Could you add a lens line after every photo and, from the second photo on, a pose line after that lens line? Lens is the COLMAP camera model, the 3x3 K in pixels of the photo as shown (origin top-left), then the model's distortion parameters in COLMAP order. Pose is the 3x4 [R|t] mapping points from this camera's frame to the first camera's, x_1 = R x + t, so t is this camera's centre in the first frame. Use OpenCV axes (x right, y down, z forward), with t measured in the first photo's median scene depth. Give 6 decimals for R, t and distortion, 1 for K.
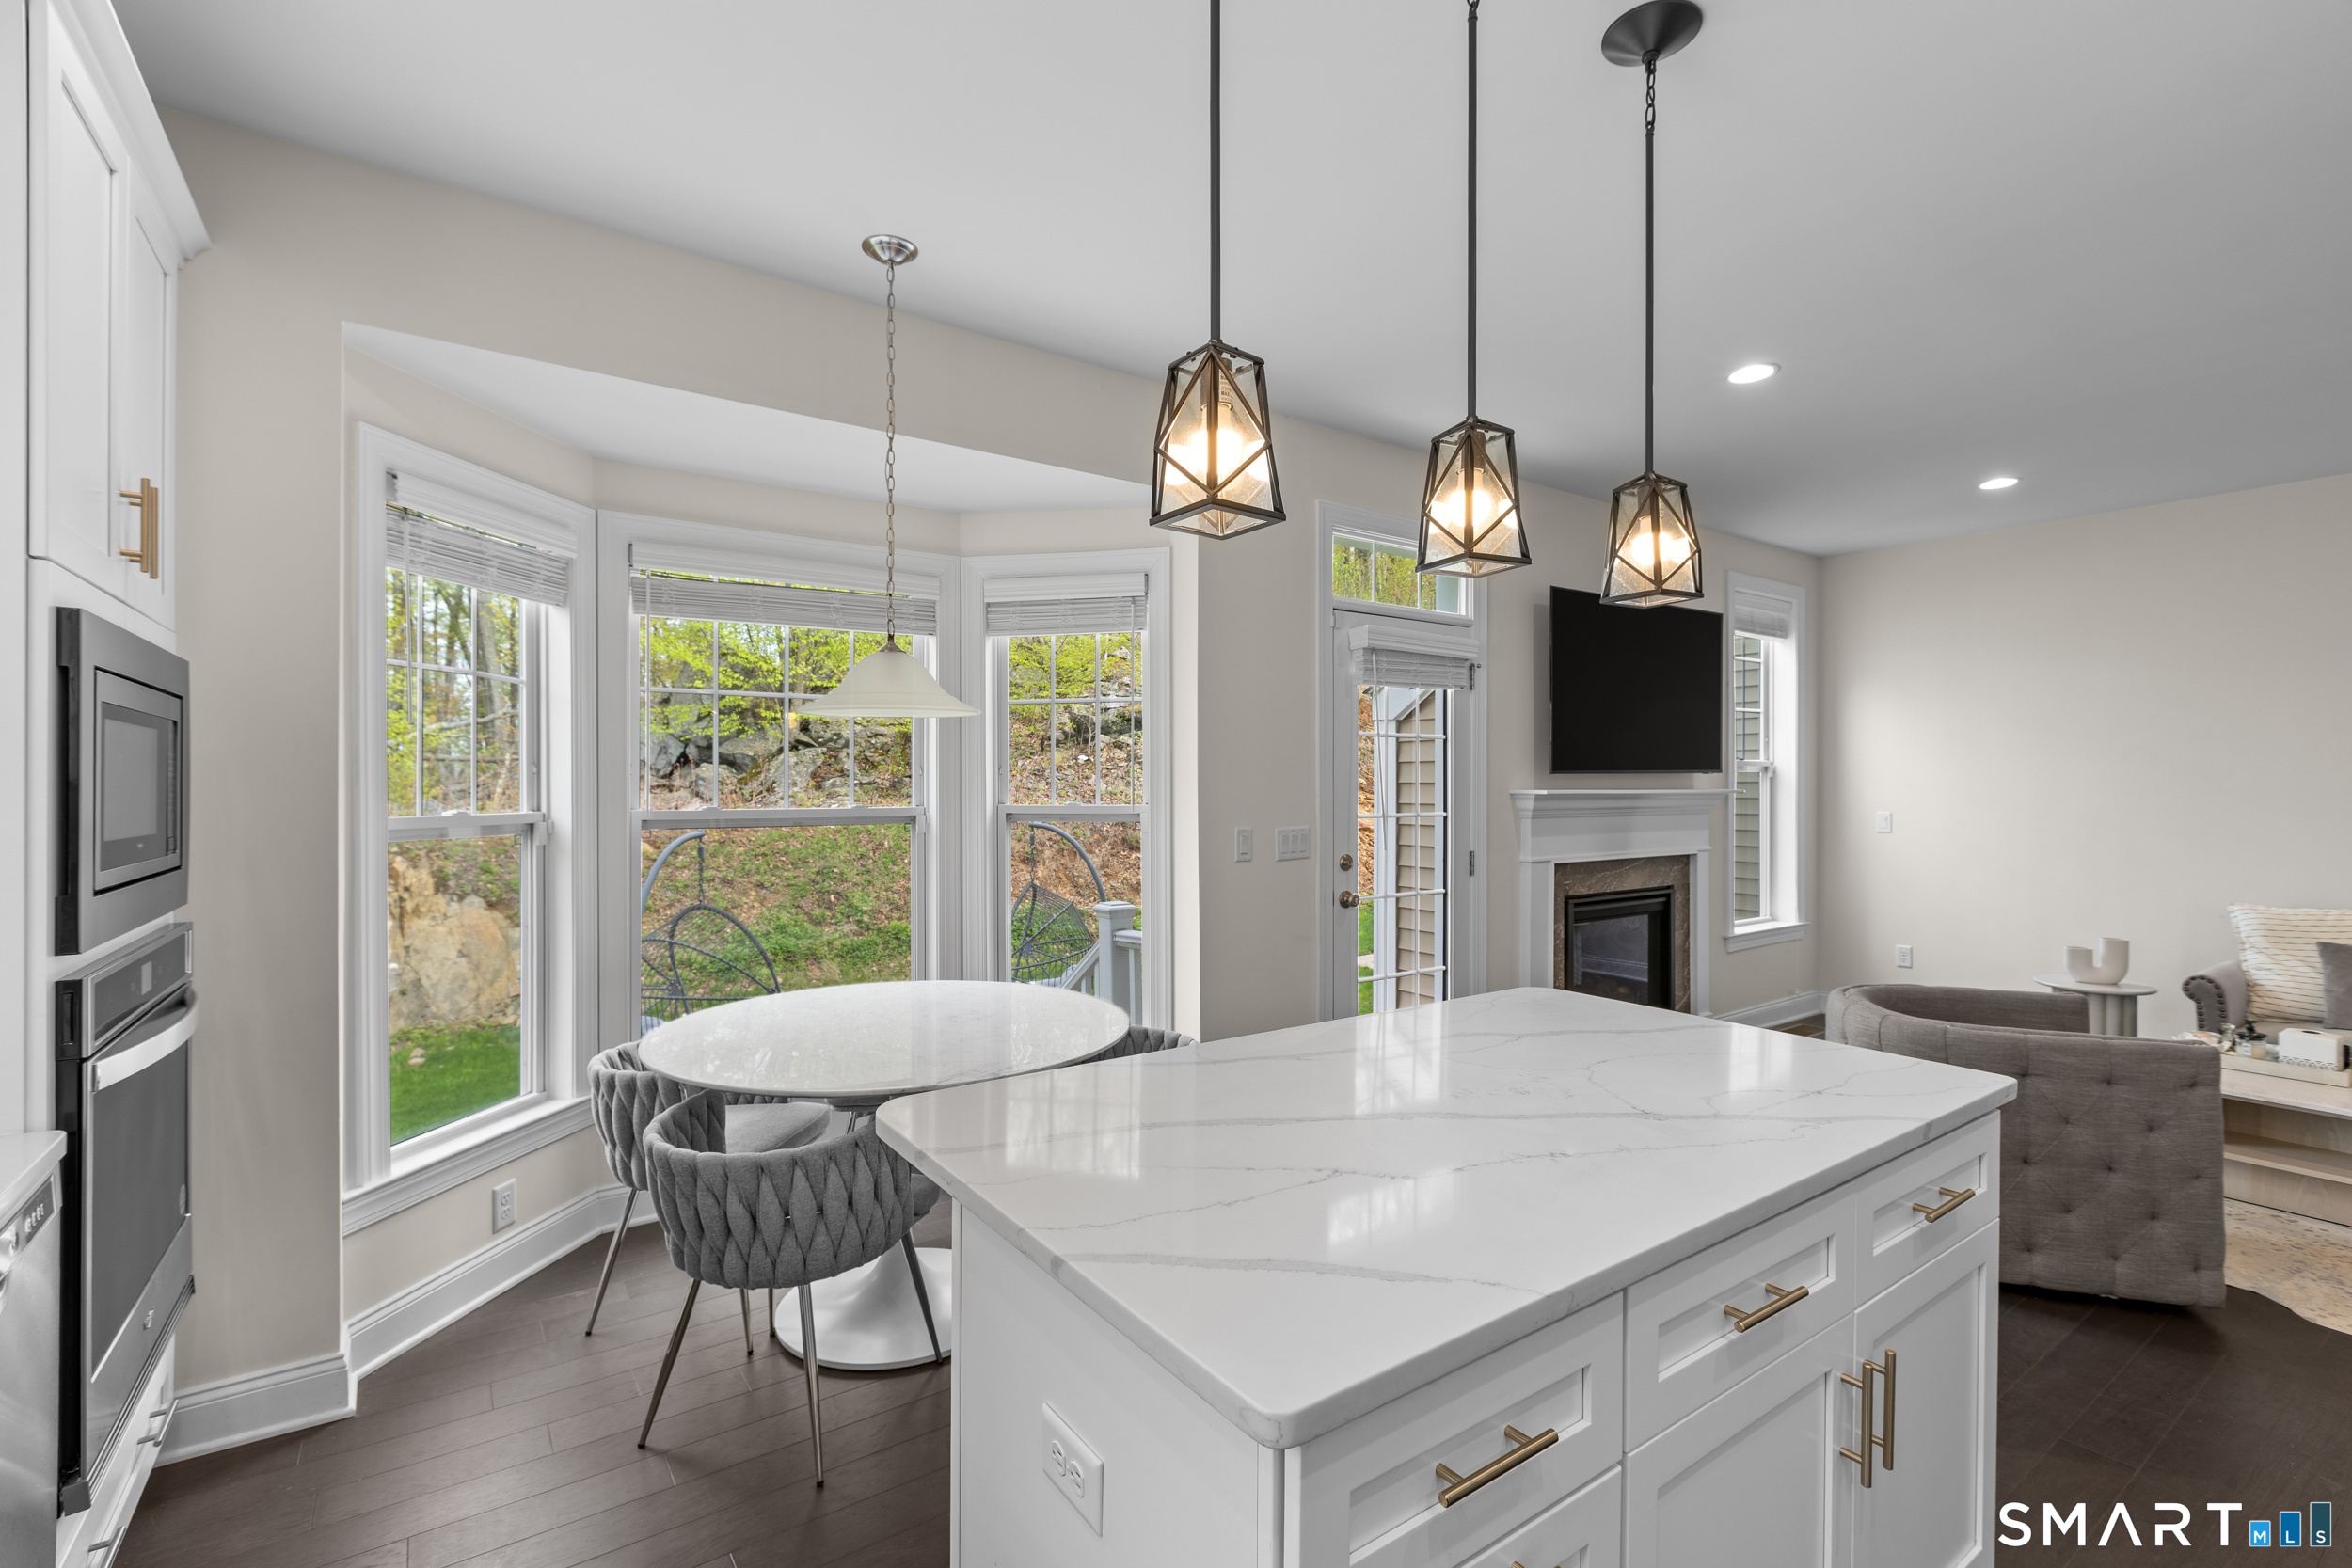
lens RADIAL K [[1041.2, 0, 1166.5], [0, 1041.2, 790.4], [0, 0, 1]] dist [-0.001708, -0.000638]
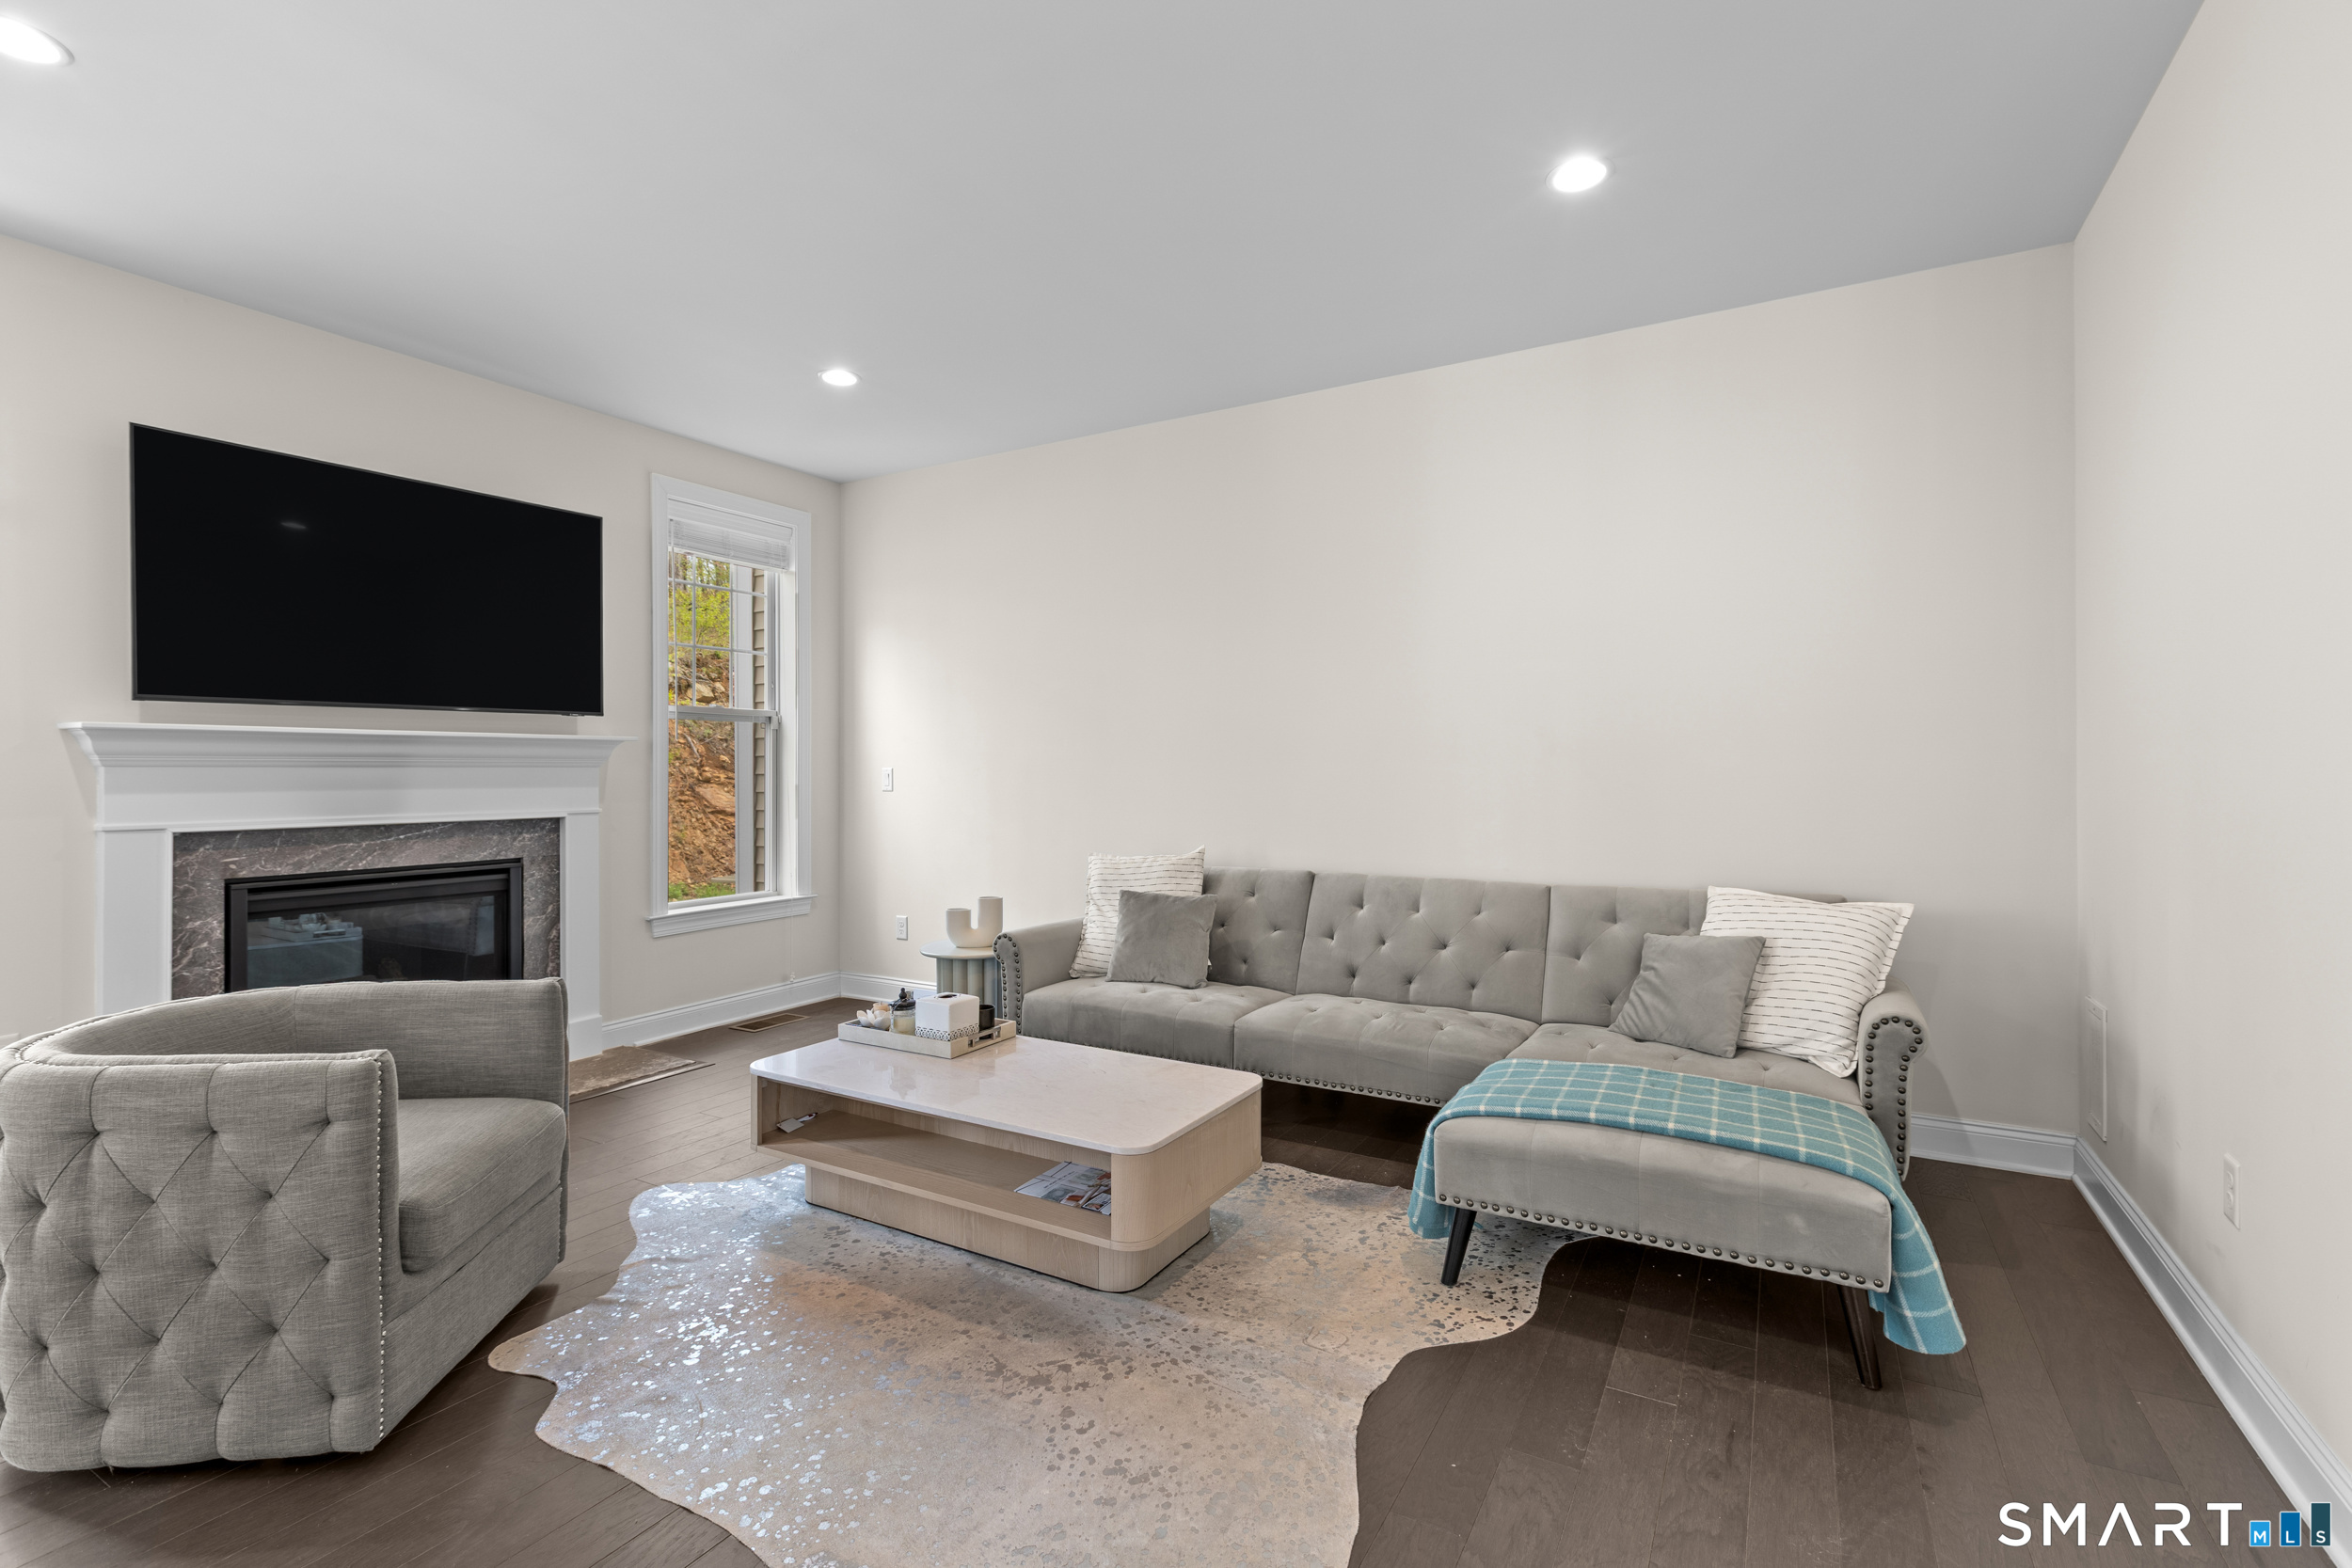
lens RADIAL K [[1041.2, 0, 1186.2], [0, 1041.2, 777.6], [0, 0, 1]] dist [-0.001708, -0.000638]
pose [[0.906980, -0.007888, 0.421100, 0.674621], [0.008326, 0.999965, 0.000800, 0.038015], [-0.421091, 0.002780, 0.907014, 0.092143]]
